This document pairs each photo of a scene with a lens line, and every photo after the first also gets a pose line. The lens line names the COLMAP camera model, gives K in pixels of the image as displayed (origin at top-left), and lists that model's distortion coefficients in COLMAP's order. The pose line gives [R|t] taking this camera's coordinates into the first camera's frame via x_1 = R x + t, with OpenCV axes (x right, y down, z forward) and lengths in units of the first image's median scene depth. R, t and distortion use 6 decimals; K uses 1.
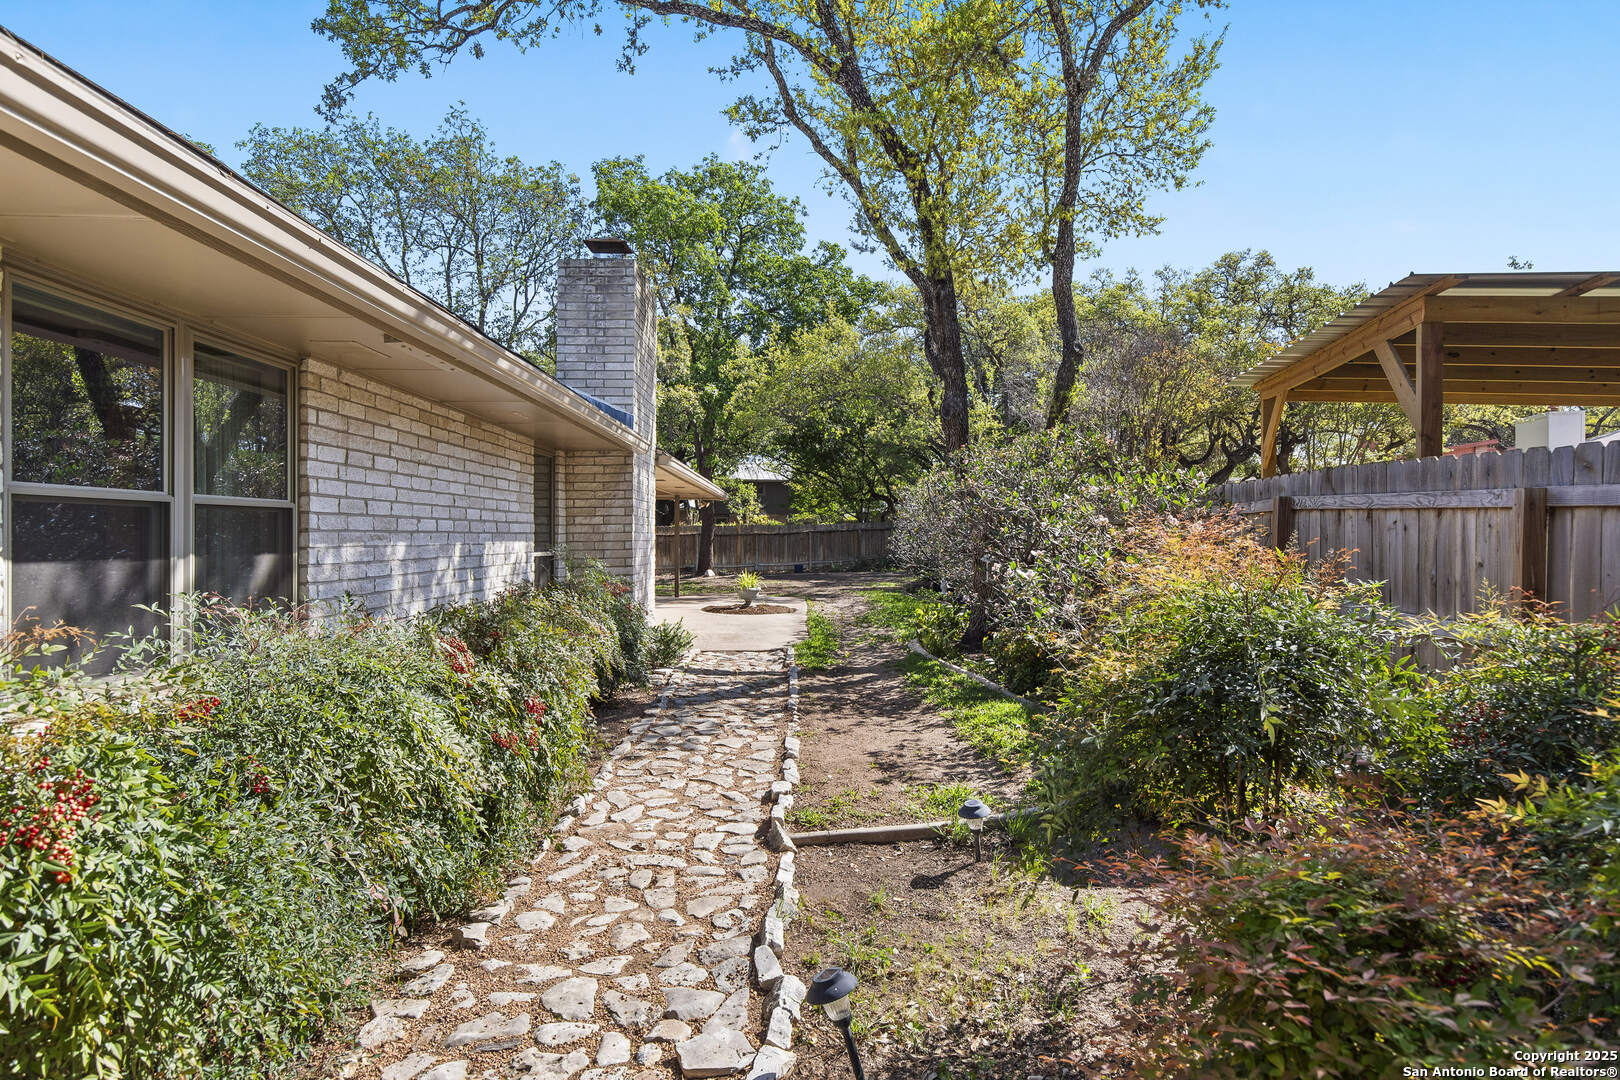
lens RADIAL K [[943.4, 0, 806.7], [0, 943.4, 541.5], [0, 0, 1]] dist [-0.002557, 0.000396]
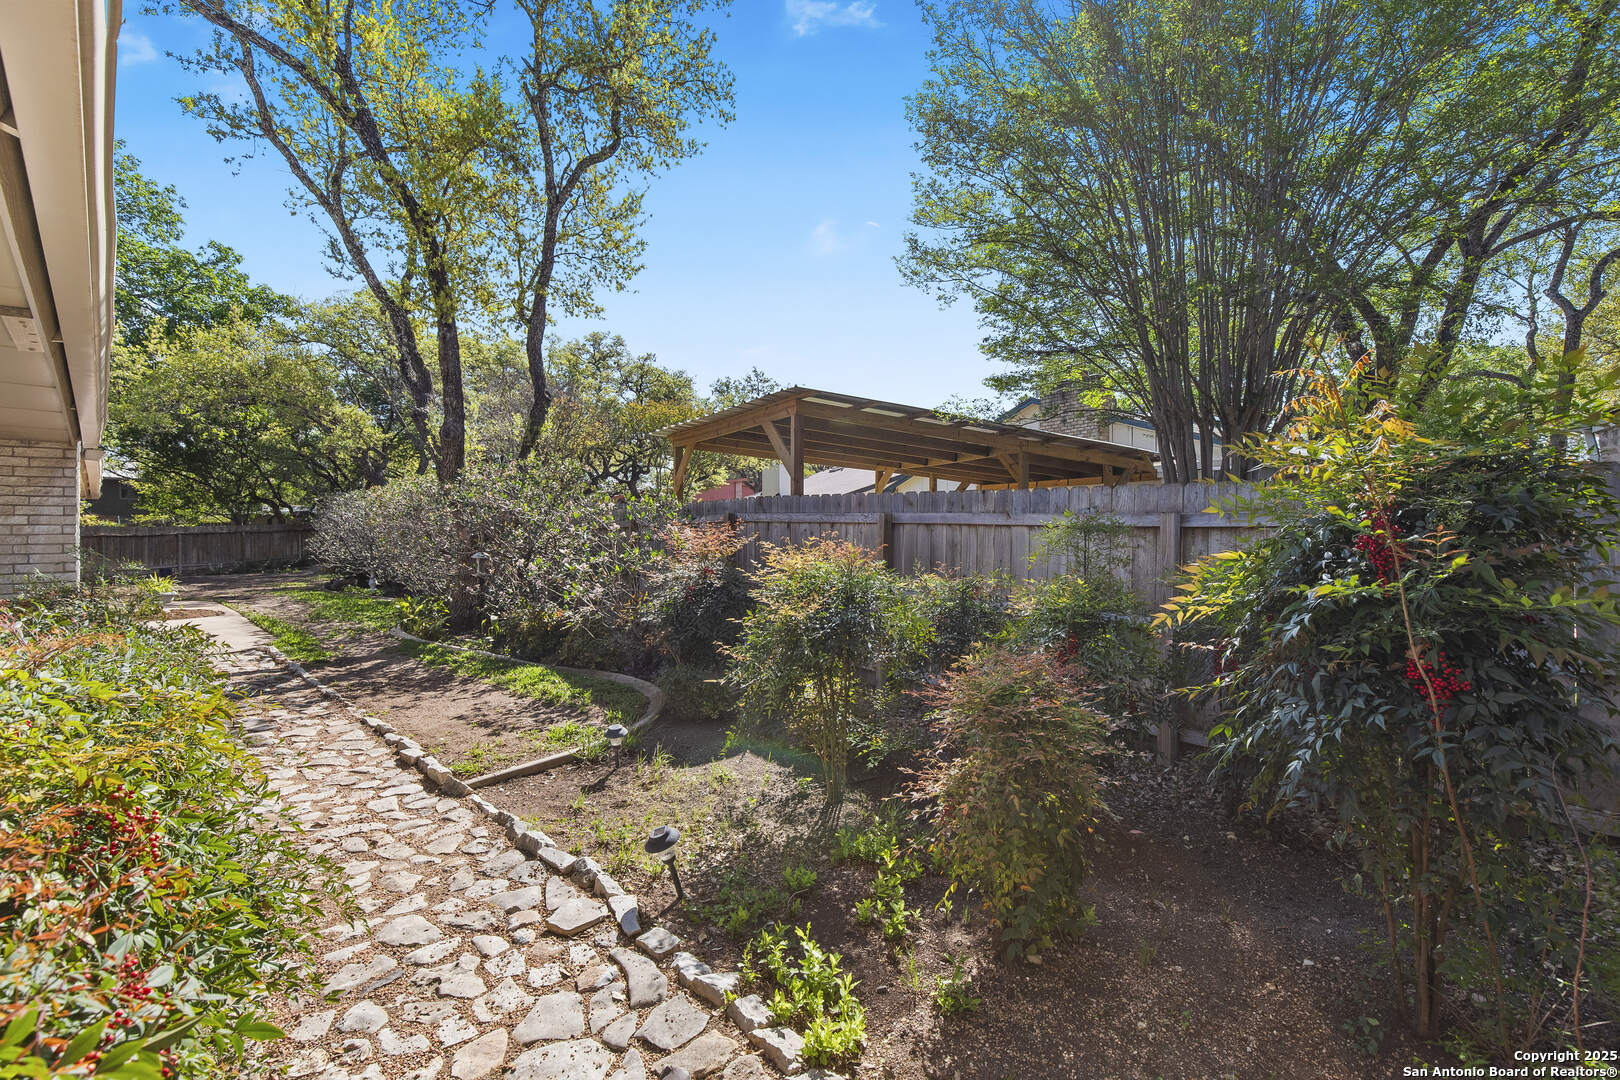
lens RADIAL K [[737.7, 0, 825.6], [0, 737.7, 538.7], [0, 0, 1]] dist [0.002860, 0.000713]
pose [[0.721882, -0.000110, 0.692016, -0.151570], [0.003992, 0.999984, -0.004005, 0.000553], [-0.692004, 0.005654, 0.721871, -0.006846]]
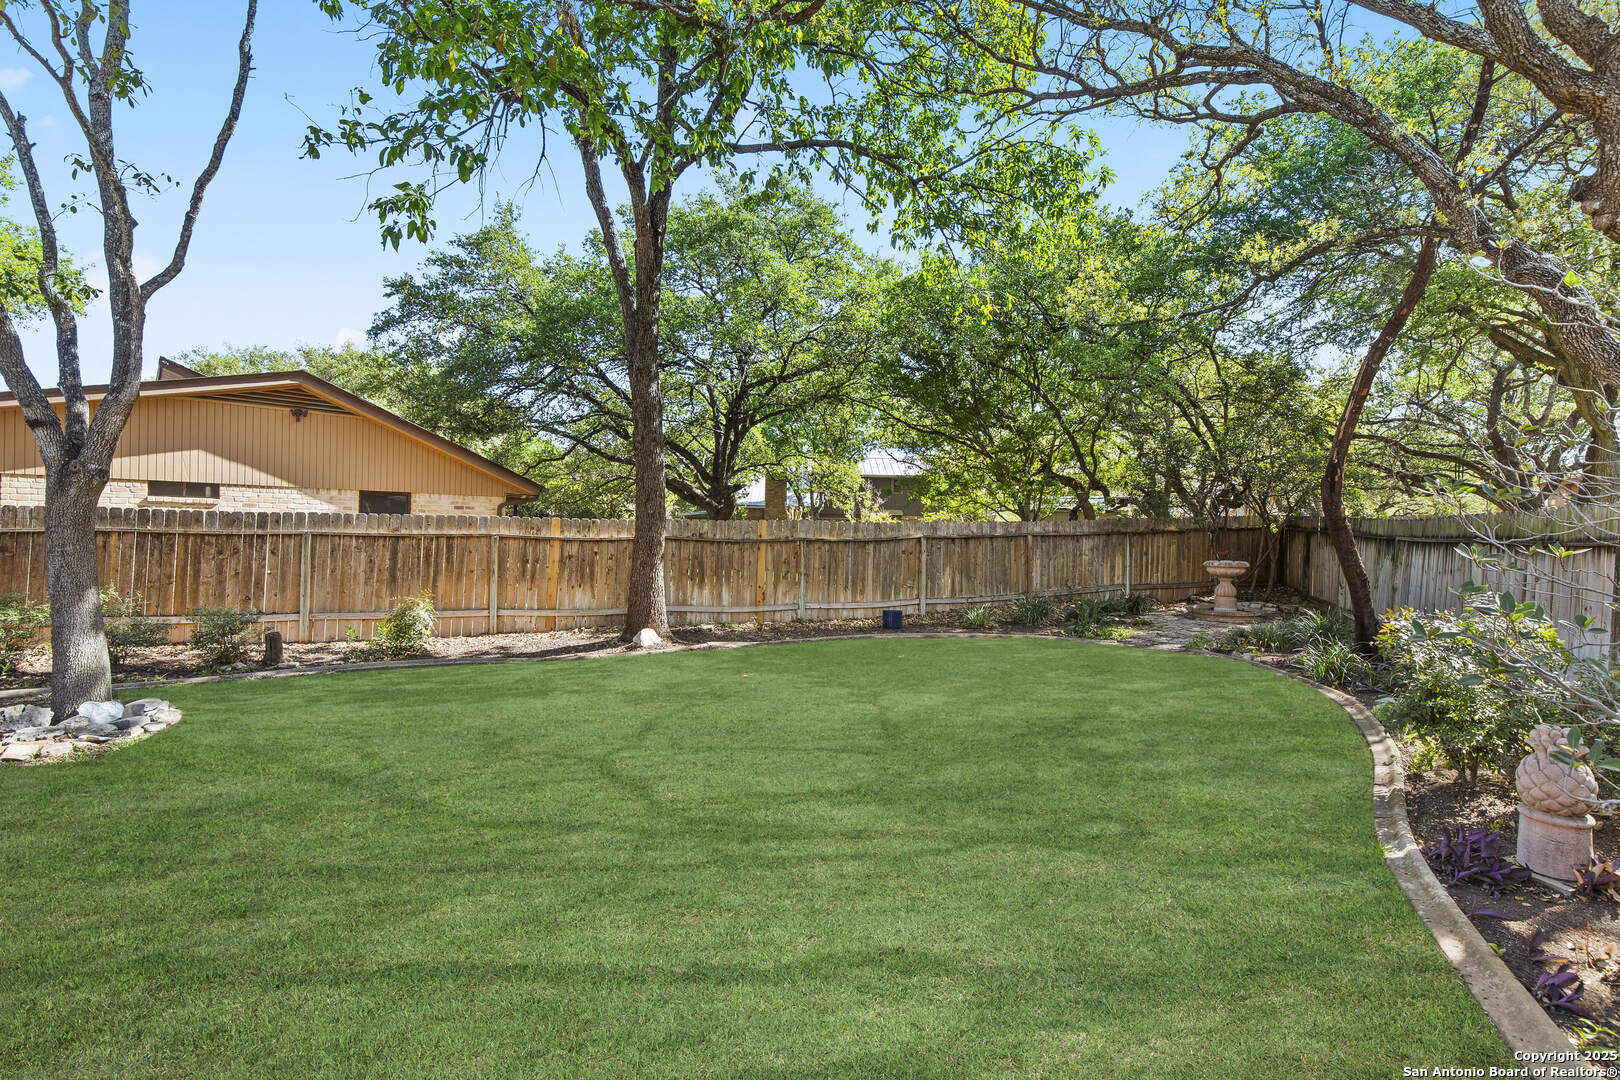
lens RADIAL K [[737.7, 0, 805.3], [0, 737.7, 529.8], [0, 0, 1]] dist [0.002860, 0.000713]
pose [[0.977850, 0.021488, -0.208203, 0.079380], [-0.024897, 0.999595, -0.013767, -0.027748], [0.207823, 0.018646, 0.977989, 2.198967]]
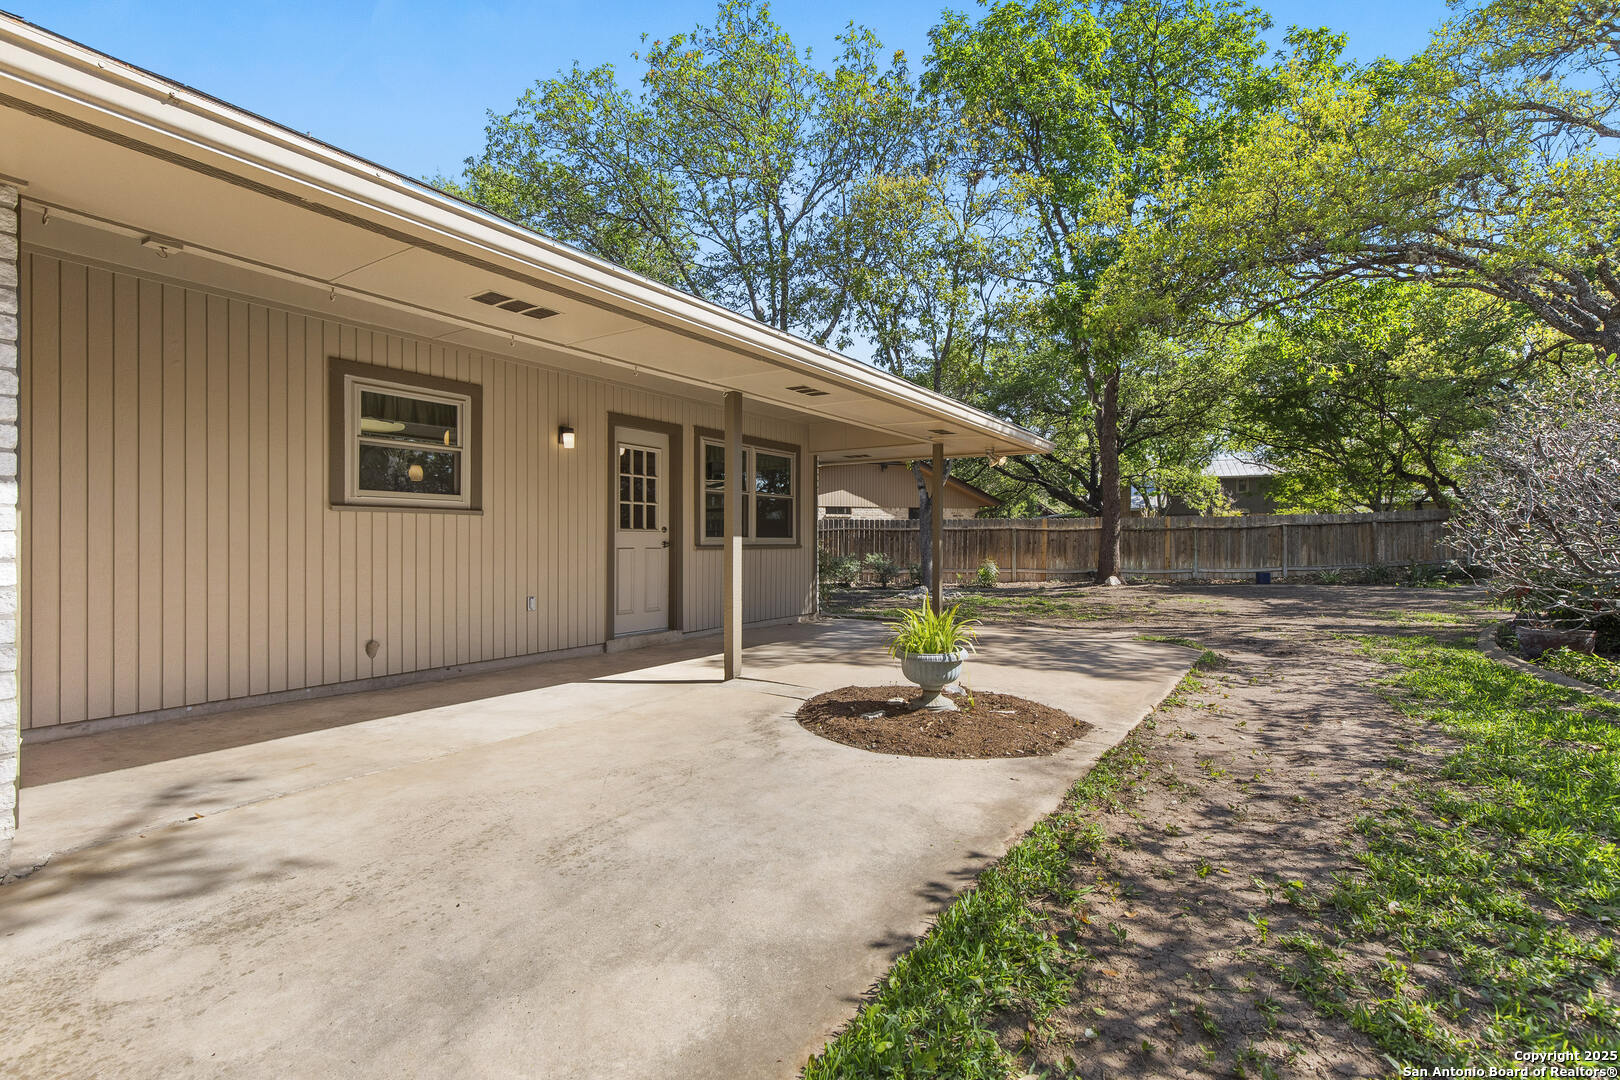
lens RADIAL K [[737.7, 0, 813.3], [0, 737.7, 540.6], [0, 0, 1]] dist [0.002860, 0.000713]
pose [[0.825180, 0.004653, -0.564850, 0.086425], [-0.007069, 0.999973, -0.002089, 0.015800], [0.564825, 0.005717, 0.825191, 1.235716]]
